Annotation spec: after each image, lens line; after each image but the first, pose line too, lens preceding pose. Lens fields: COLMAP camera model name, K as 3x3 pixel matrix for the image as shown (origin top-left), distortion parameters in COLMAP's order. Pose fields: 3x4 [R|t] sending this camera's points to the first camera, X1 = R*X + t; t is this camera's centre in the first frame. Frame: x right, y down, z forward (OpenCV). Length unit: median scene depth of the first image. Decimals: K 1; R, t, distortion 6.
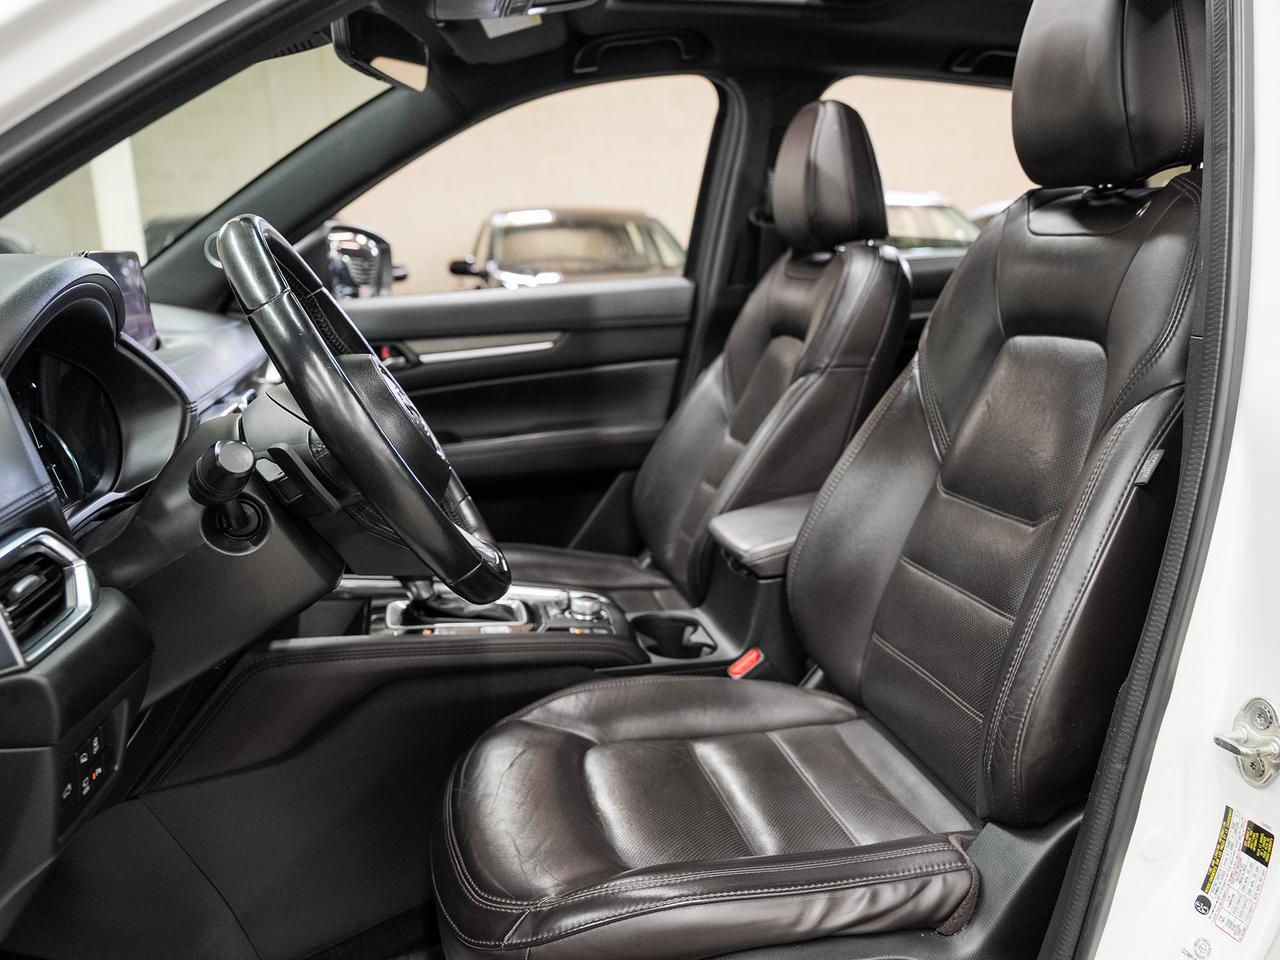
lens RADIAL K [[1018.3, 0, 640.0], [0, 1018.3, 480.0], [0, 0, 1]] dist [-0.008882, -0.005689]
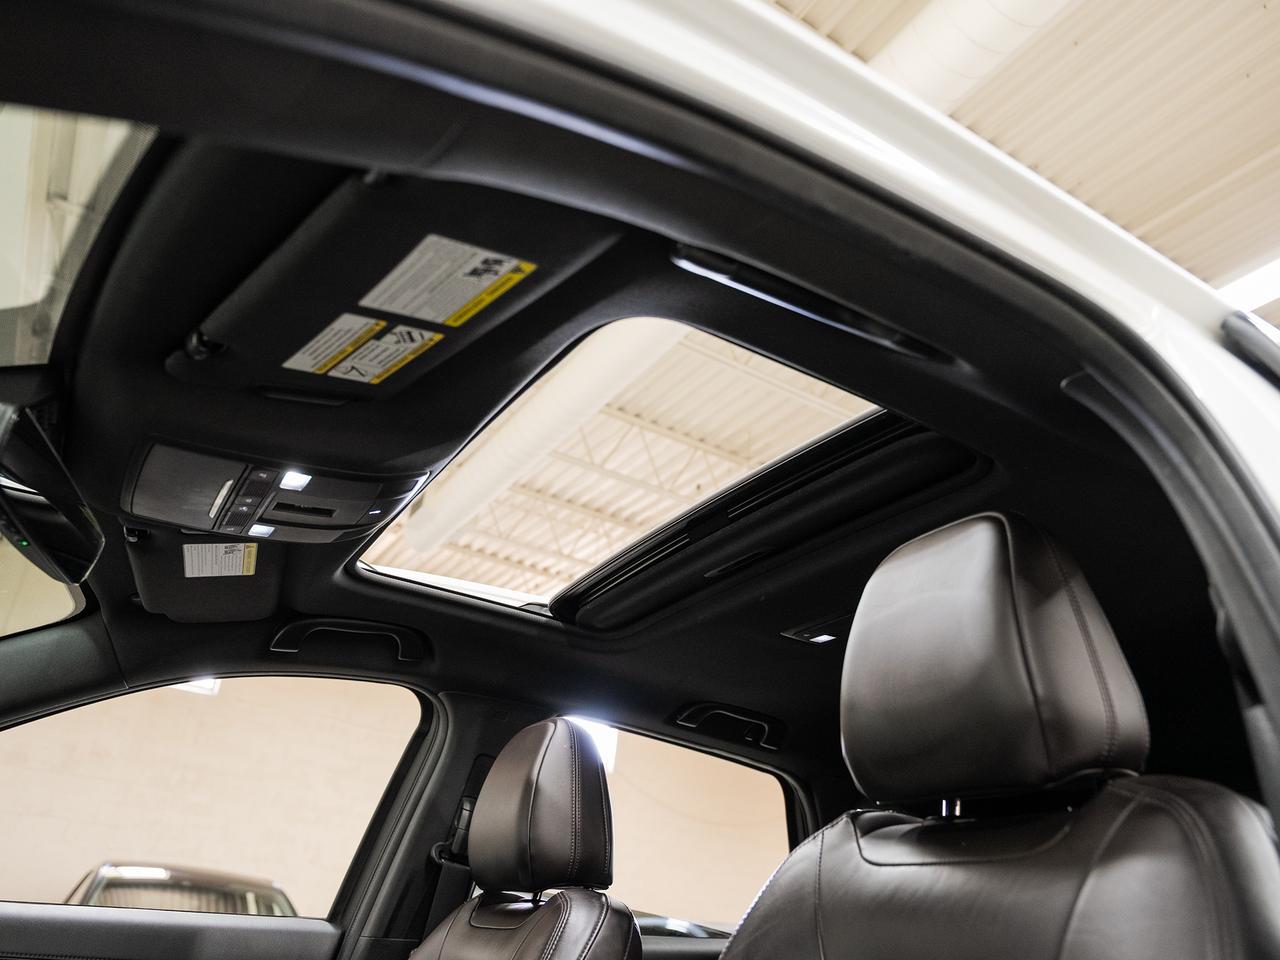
lens RADIAL K [[1018.3, 0, 640.0], [0, 1018.3, 480.0], [0, 0, 1]] dist [-0.008882, -0.005689]
pose [[0.935337, 0.269704, 0.228920, -0.007689], [-0.075644, 0.784624, -0.615340, 0.003247], [-0.345576, 0.558234, 0.754289, 0.193497]]
